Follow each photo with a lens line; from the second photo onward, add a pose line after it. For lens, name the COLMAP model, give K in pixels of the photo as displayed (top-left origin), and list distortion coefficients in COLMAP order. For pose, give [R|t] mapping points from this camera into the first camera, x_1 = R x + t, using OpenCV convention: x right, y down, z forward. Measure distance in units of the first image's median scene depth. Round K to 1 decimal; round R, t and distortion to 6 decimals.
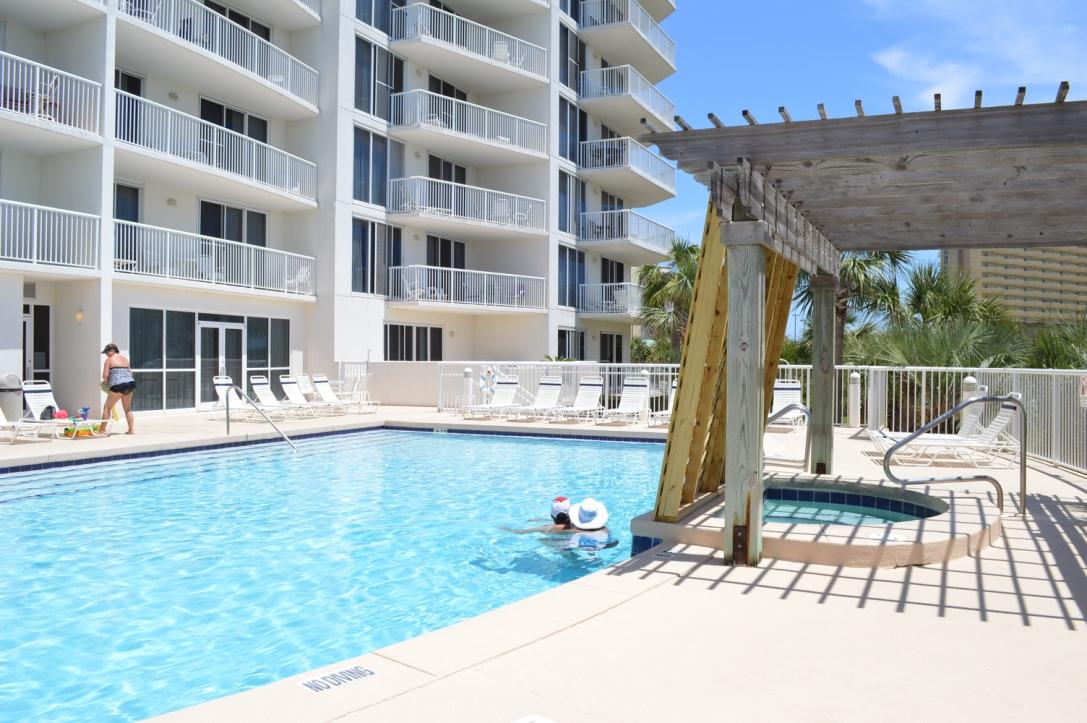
lens RADIAL K [[880.9, 0, 544.1], [0, 880.9, 357.6], [0, 0, 1]] dist [-0.084467, 0.017190]
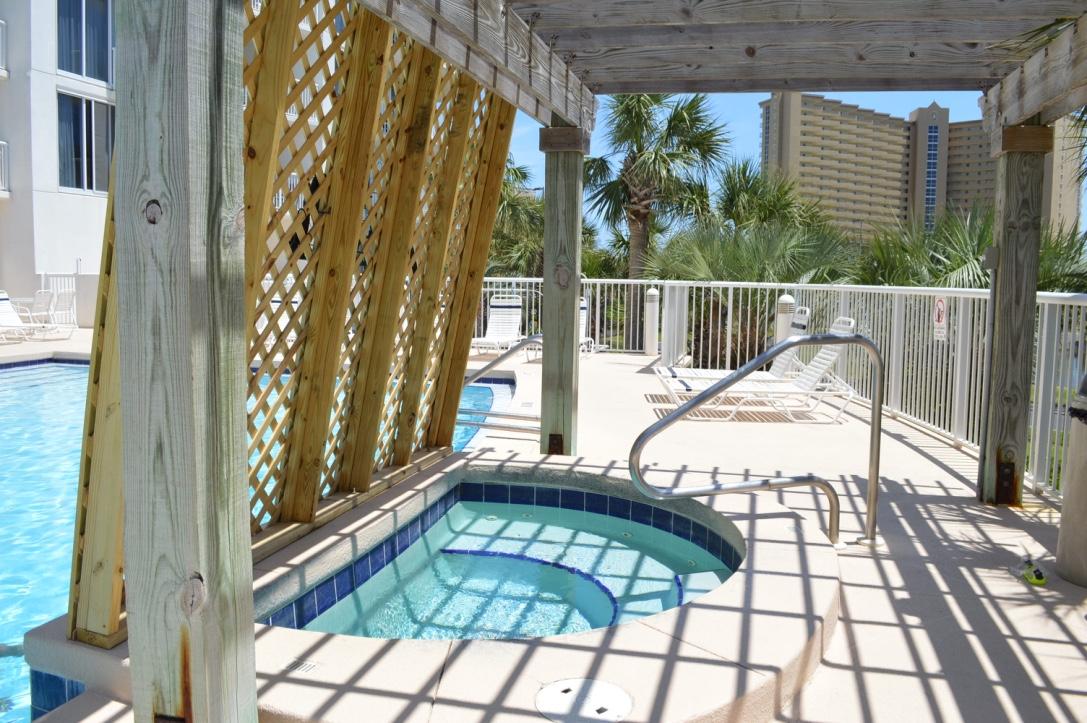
lens RADIAL K [[880.9, 0, 544.9], [0, 880.9, 362.6], [0, 0, 1]] dist [-0.084467, 0.017190]
pose [[0.981680, -0.012313, 0.190139, 0.126158], [-0.007228, 0.994785, 0.101738, 0.004061], [-0.190400, -0.101248, 0.976471, 0.260018]]
